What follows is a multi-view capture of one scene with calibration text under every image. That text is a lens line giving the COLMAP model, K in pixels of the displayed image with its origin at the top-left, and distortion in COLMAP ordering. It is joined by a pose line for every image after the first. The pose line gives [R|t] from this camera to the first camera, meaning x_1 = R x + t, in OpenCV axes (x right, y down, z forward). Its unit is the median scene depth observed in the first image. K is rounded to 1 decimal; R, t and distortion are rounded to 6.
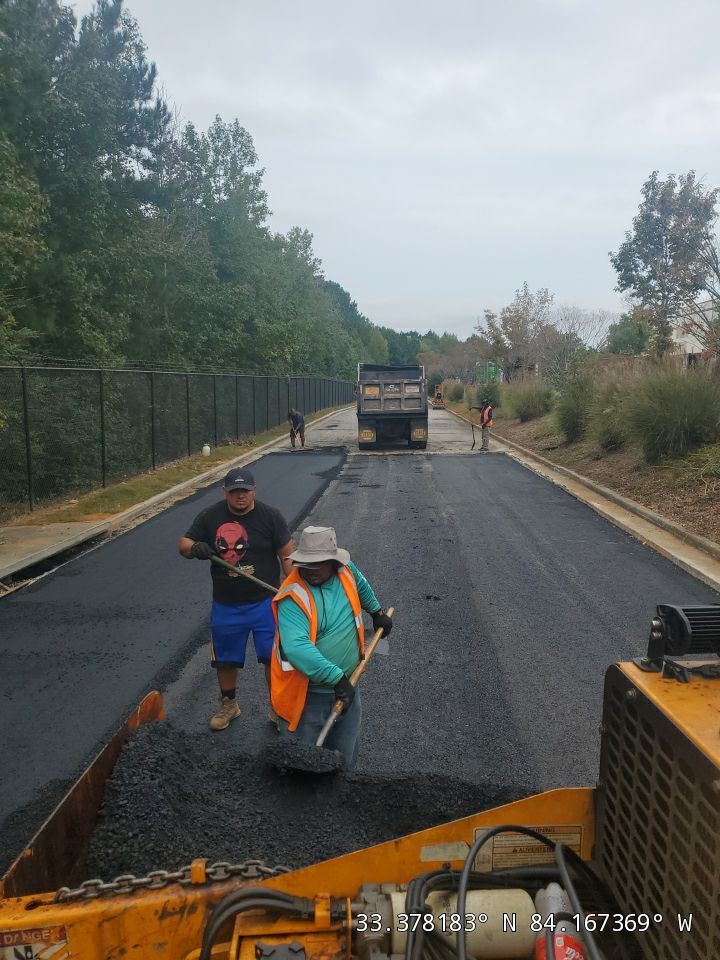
lens RADIAL K [[780.3, 0, 386.6], [0, 780.3, 484.9], [0, 0, 1]] dist [0.008164, 0.006301]
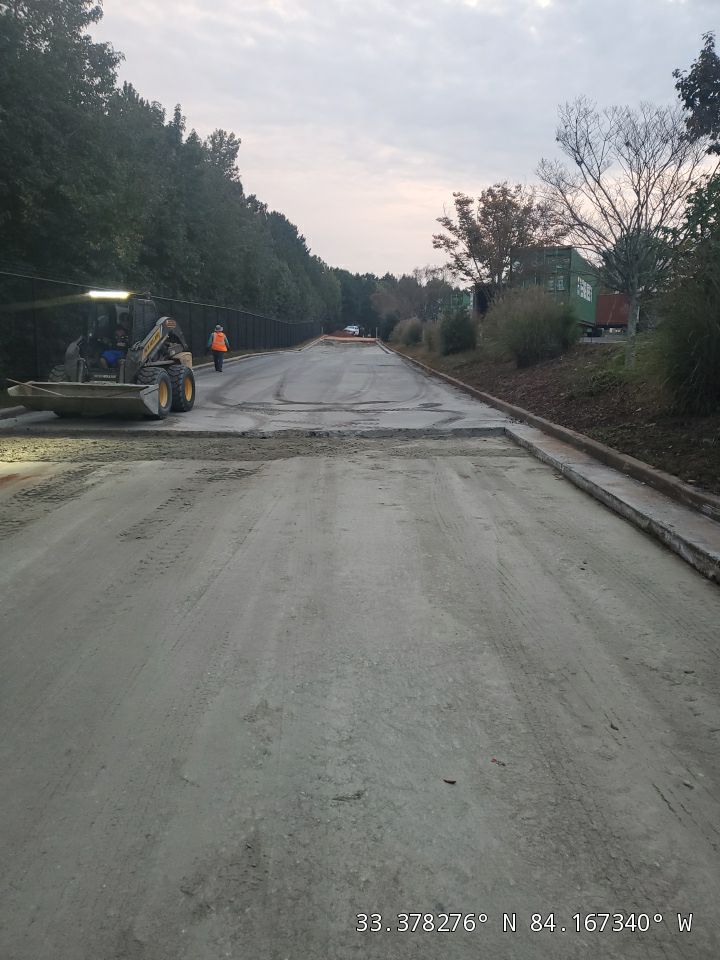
lens RADIAL K [[777.0, 0, 360.0], [0, 777.0, 480.0], [0, 0, 1]] dist [-0.000054, 0.004254]
pose [[0.999827, 0.002508, 0.018421, 0.023670], [-0.003578, 0.998296, 0.058241, -0.016032], [-0.018244, -0.058297, 0.998133, 0.224406]]
